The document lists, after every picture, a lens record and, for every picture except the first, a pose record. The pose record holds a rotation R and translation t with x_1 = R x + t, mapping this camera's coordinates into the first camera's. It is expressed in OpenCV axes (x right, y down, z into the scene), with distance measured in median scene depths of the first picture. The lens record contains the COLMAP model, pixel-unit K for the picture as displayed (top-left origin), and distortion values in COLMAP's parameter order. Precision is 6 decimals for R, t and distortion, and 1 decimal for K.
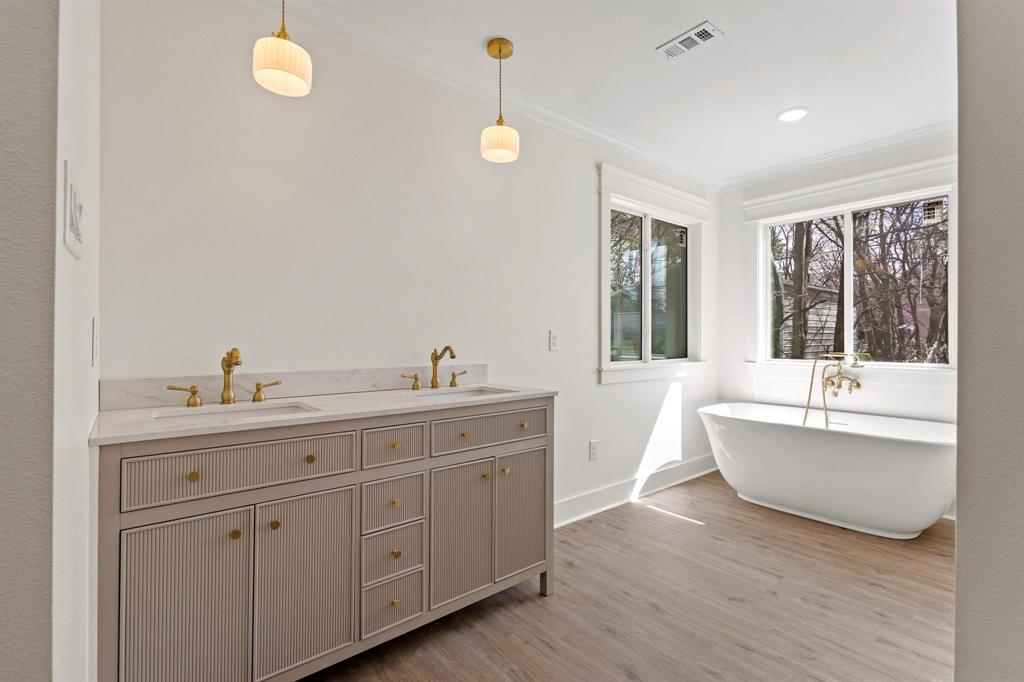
lens RADIAL K [[469.1, 0, 511.2], [0, 469.1, 339.4], [0, 0, 1]] dist [0.009167, -0.002163]
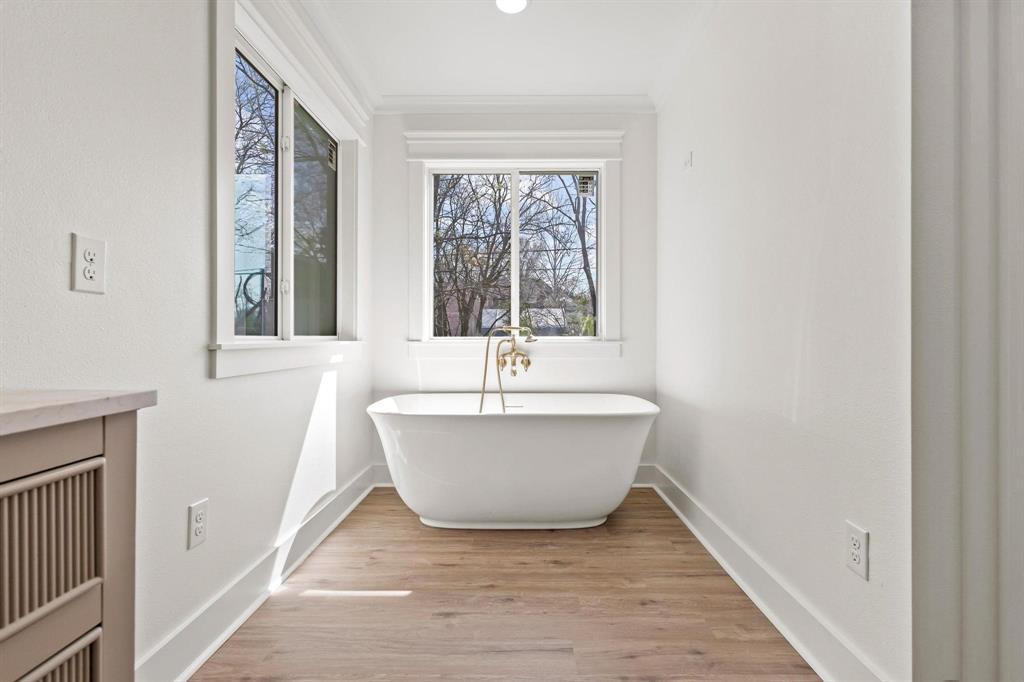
lens RADIAL K [[469.1, 0, 511.6], [0, 469.1, 338.2], [0, 0, 1]] dist [0.009167, -0.002163]
pose [[0.636583, 0.001765, 0.771206, 0.015654], [0.001148, 0.999994, -0.003235, 0.055370], [-0.771207, 0.002945, 0.636577, 0.456263]]
